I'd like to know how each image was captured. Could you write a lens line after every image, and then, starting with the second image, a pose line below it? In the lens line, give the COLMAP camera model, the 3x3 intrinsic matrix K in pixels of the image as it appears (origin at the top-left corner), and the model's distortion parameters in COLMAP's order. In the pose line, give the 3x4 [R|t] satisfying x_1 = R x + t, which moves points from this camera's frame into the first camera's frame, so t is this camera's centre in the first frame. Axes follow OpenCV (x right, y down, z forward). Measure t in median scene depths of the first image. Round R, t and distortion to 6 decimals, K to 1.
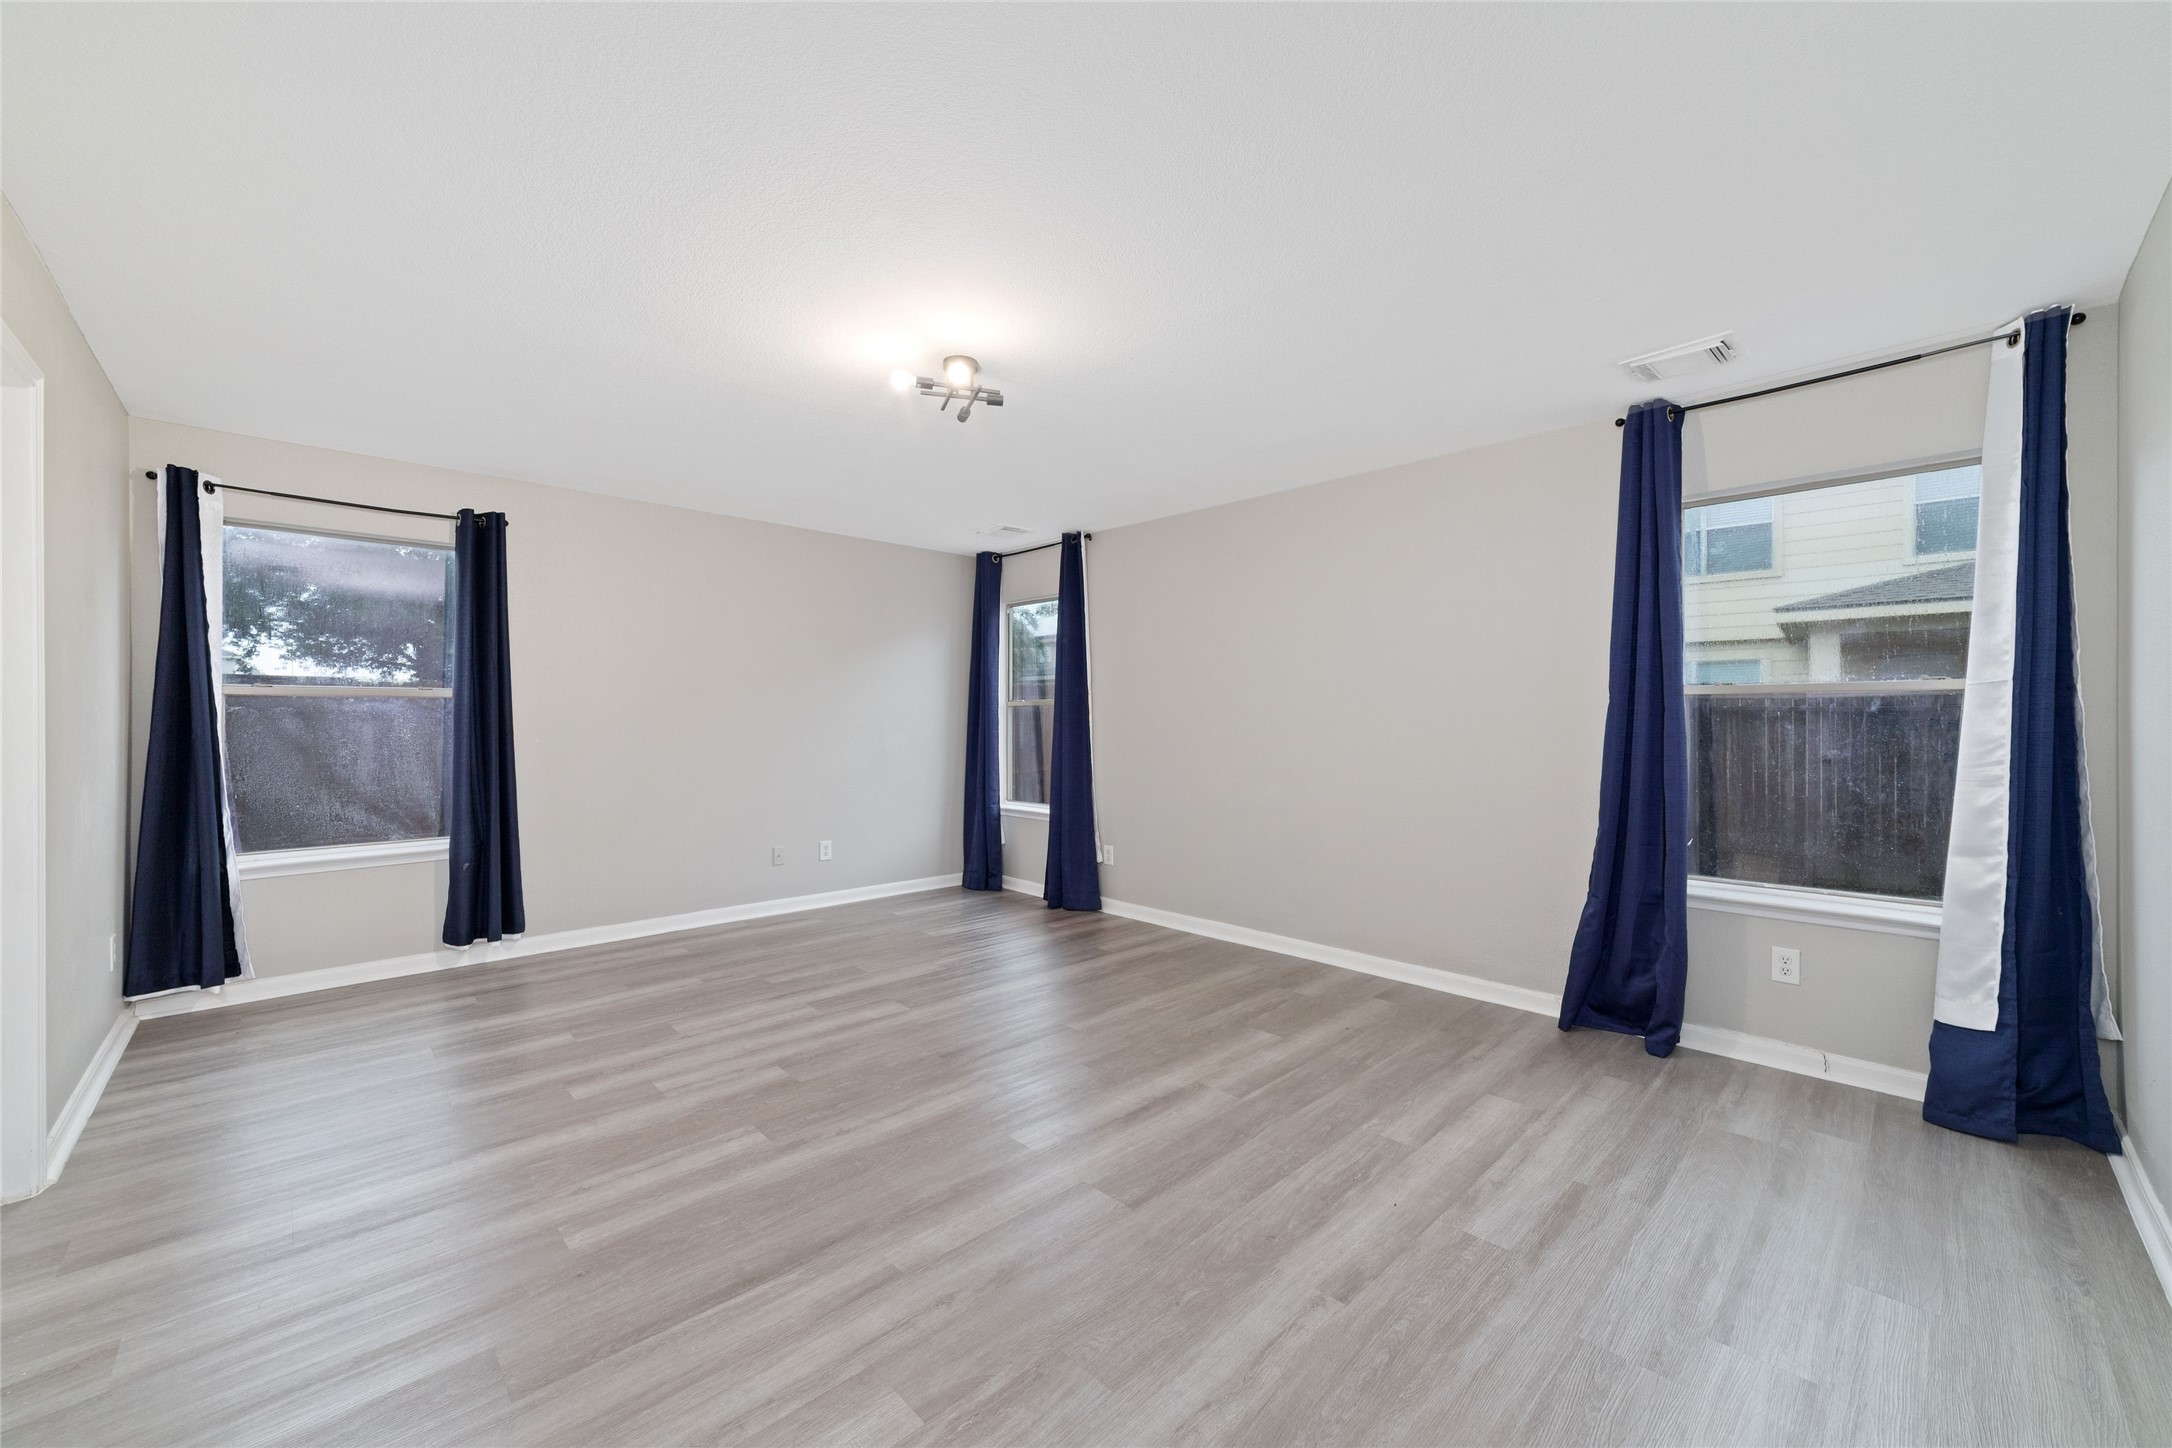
lens RADIAL K [[838.7, 0, 1092.8], [0, 838.7, 721.4], [0, 0, 1]] dist [-0.016477, 0.007567]
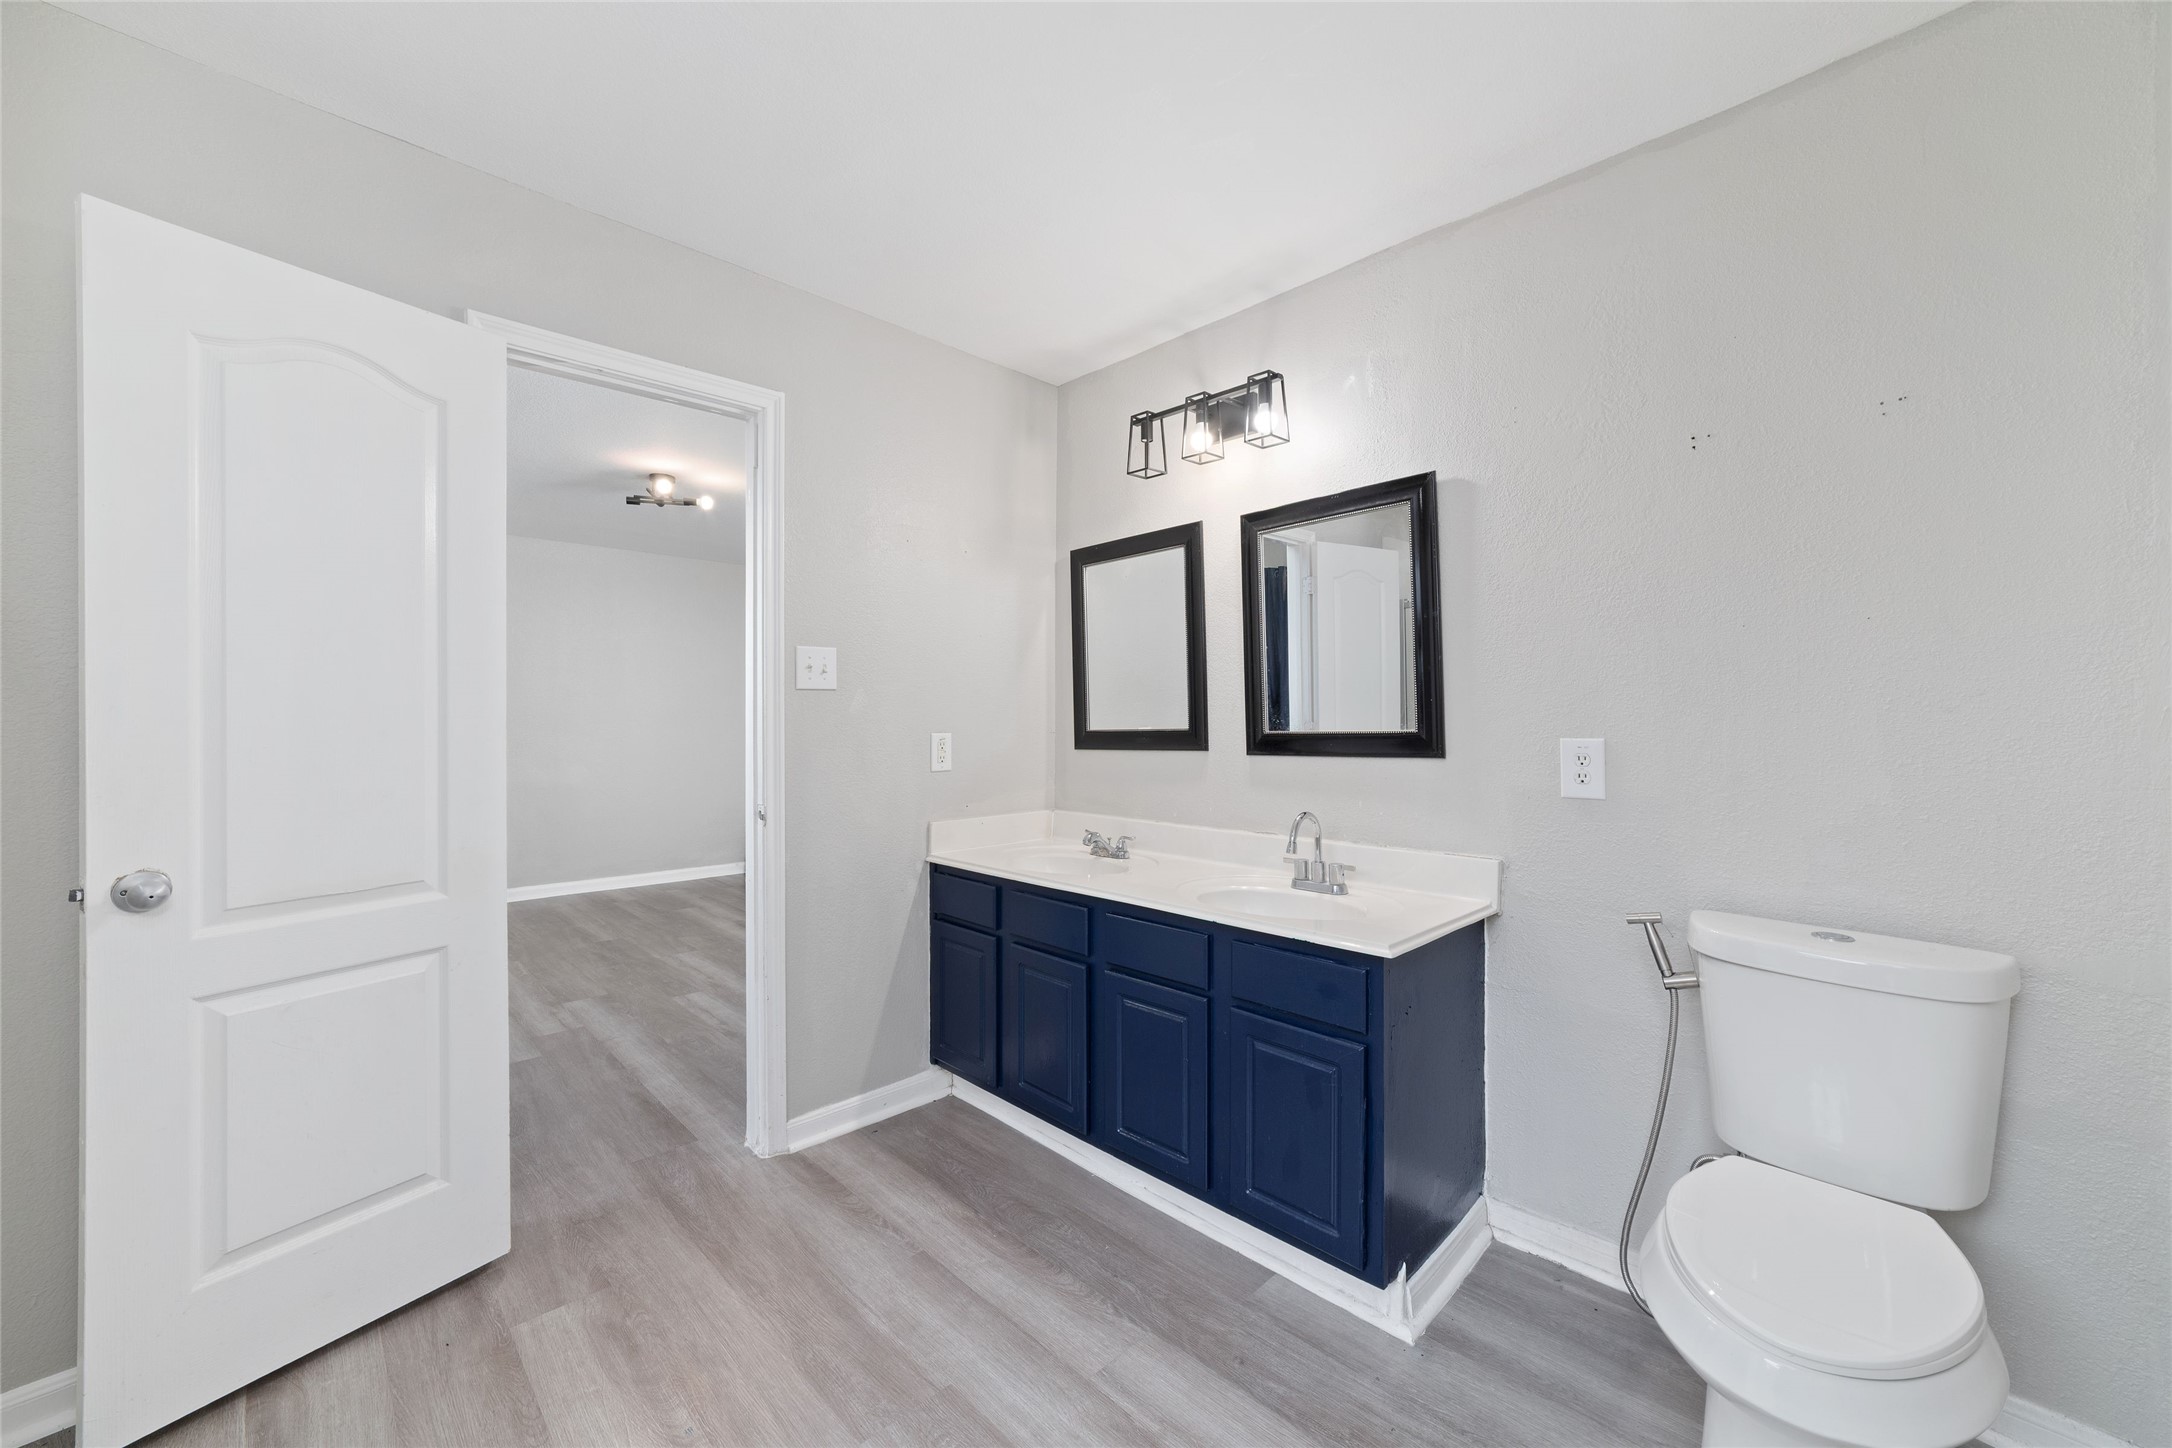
lens RADIAL K [[838.7, 0, 1092.8], [0, 838.7, 721.4], [0, 0, 1]] dist [-0.016477, 0.007567]
pose [[-0.007347, -0.003964, 0.999965, -1.610563], [-0.001460, 0.999991, 0.003954, -0.005400], [-0.999972, -0.001431, -0.007353, 0.237294]]
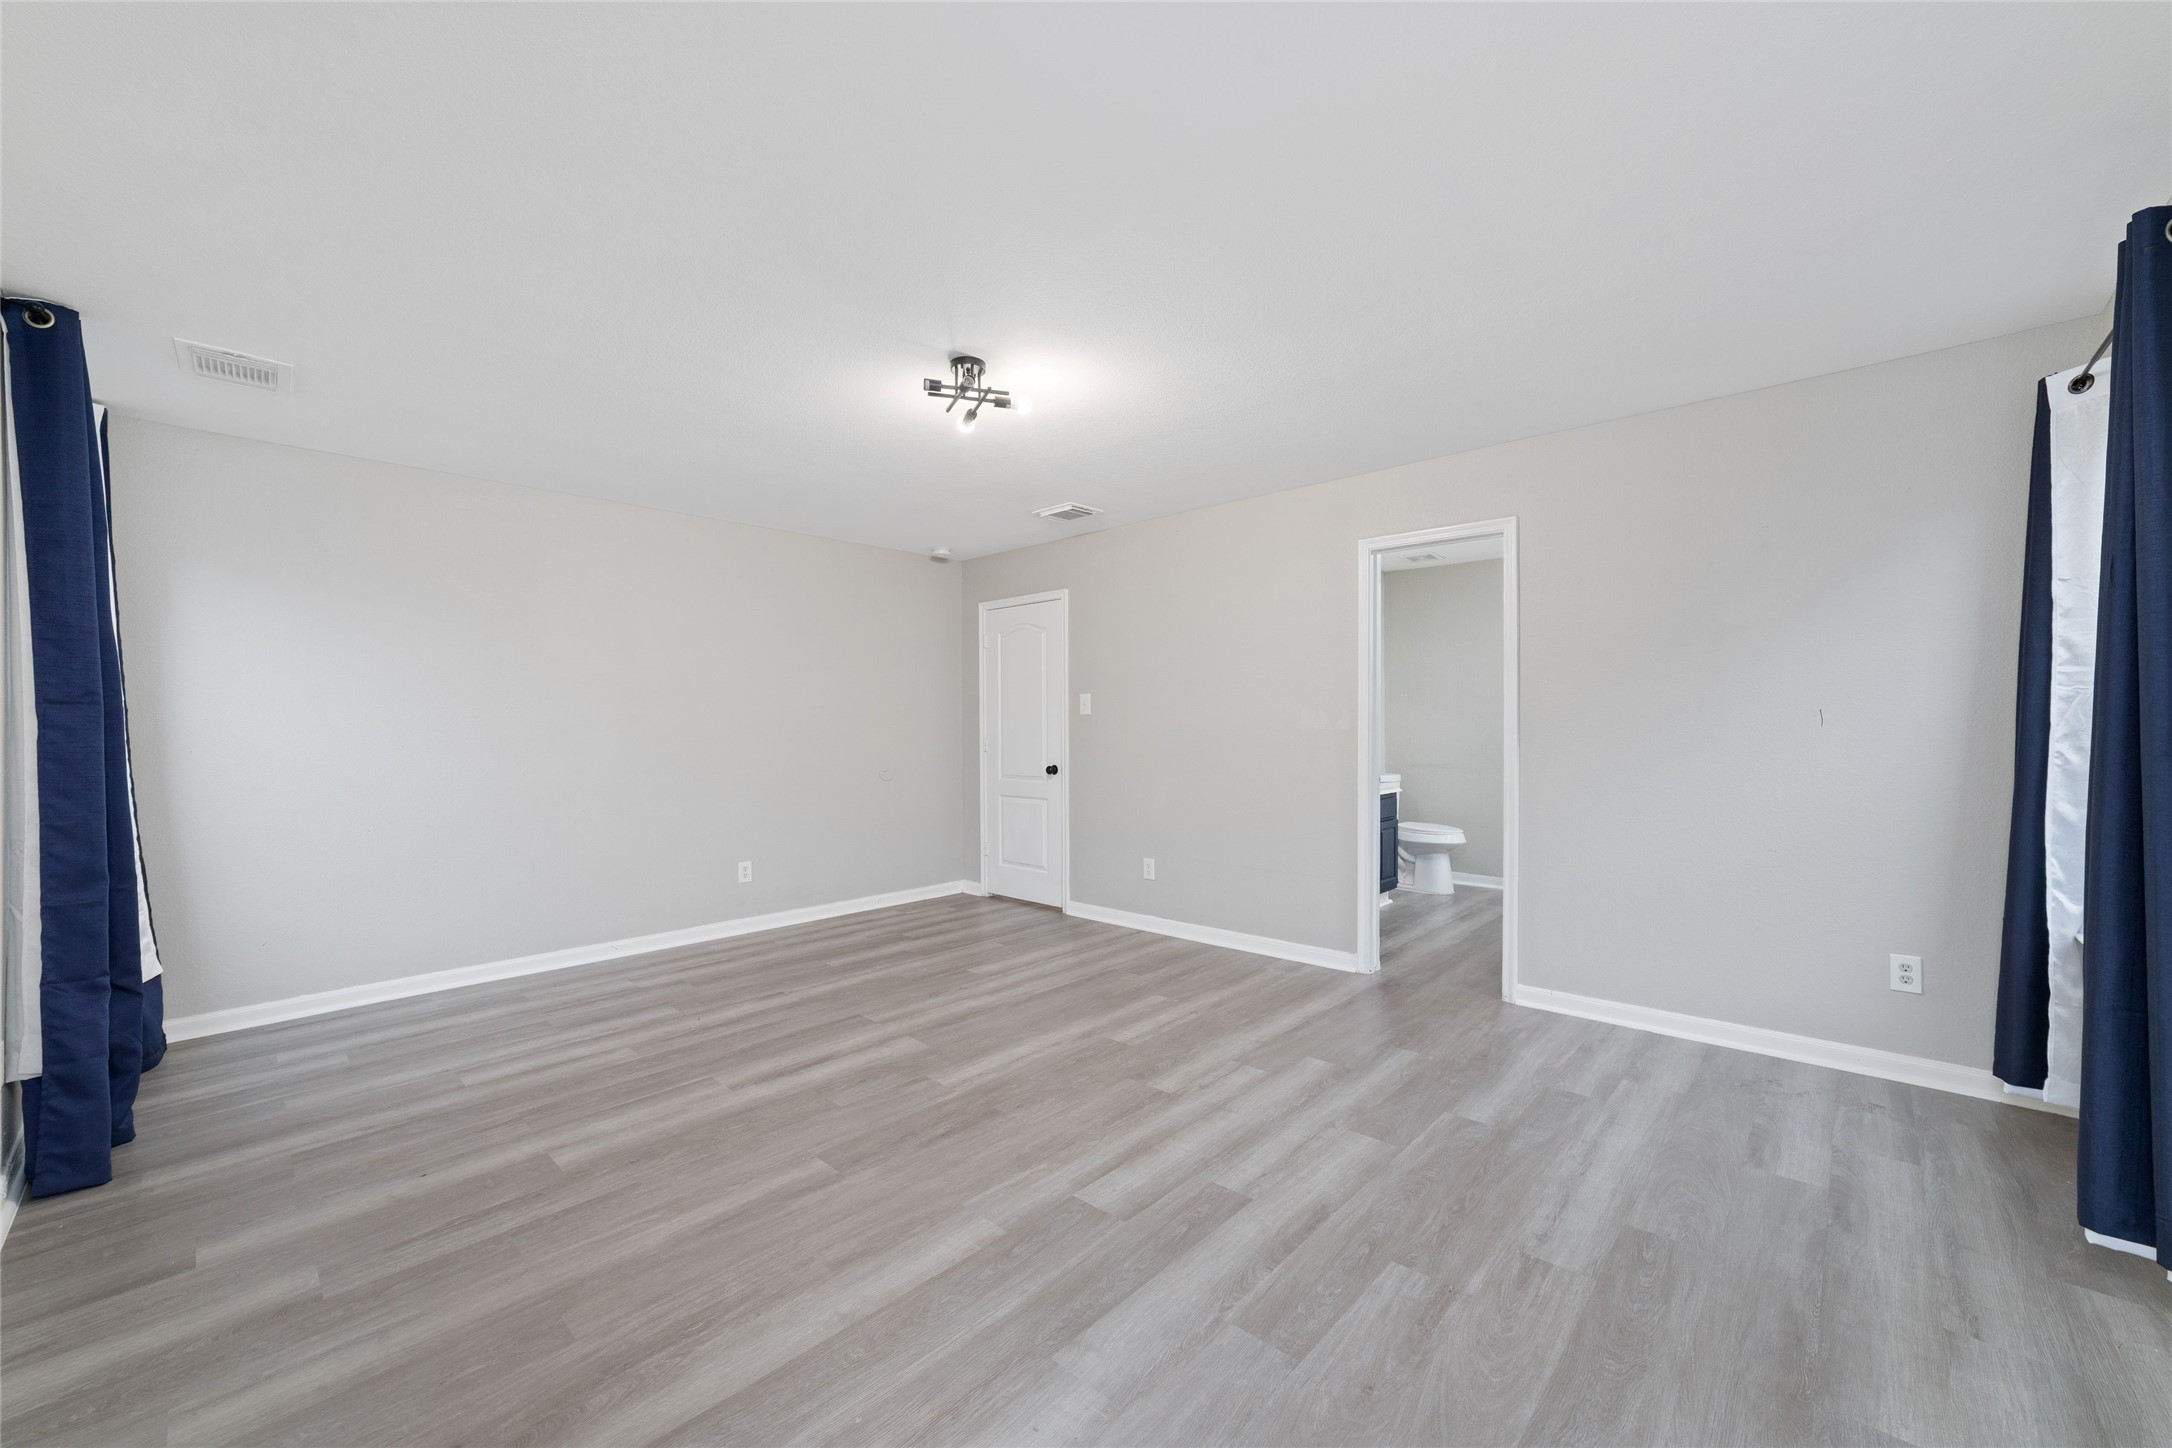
lens RADIAL K [[838.7, 0, 1092.8], [0, 838.7, 721.4], [0, 0, 1]] dist [-0.016477, 0.007567]
pose [[-0.998508, 0.007584, -0.054080, -0.245166], [0.007953, 0.999947, -0.006610, -0.000462], [0.054027, -0.007030, -0.998515, 1.953928]]
